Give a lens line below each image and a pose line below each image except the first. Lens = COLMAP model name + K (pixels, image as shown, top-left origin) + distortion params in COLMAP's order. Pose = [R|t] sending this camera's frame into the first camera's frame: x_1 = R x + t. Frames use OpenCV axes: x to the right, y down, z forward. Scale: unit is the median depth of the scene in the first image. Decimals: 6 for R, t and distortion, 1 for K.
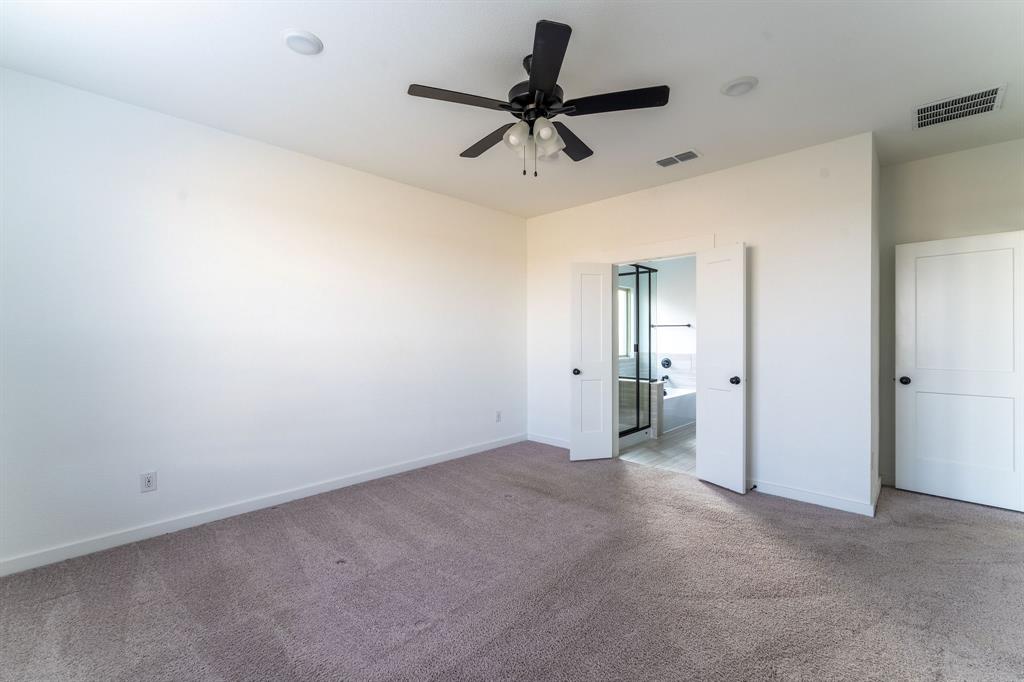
lens RADIAL K [[446.2, 0, 533.5], [0, 446.2, 328.1], [0, 0, 1]] dist [-0.000578, -0.000069]
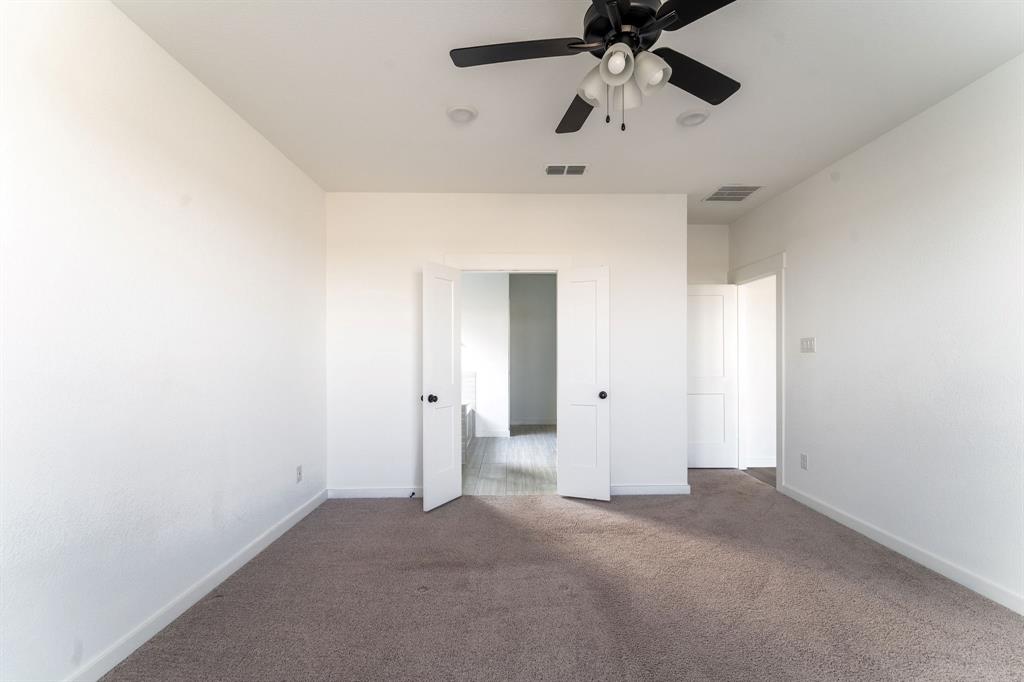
lens RADIAL K [[423.7, 0, 509.0], [0, 423.7, 344.6], [0, 0, 1]] dist [-0.002493, -0.000232]
pose [[0.710519, 0.014651, 0.703525, -0.417709], [-0.010028, 0.999893, -0.010696, 0.010957], [-0.703606, 0.000545, 0.710590, 0.445846]]
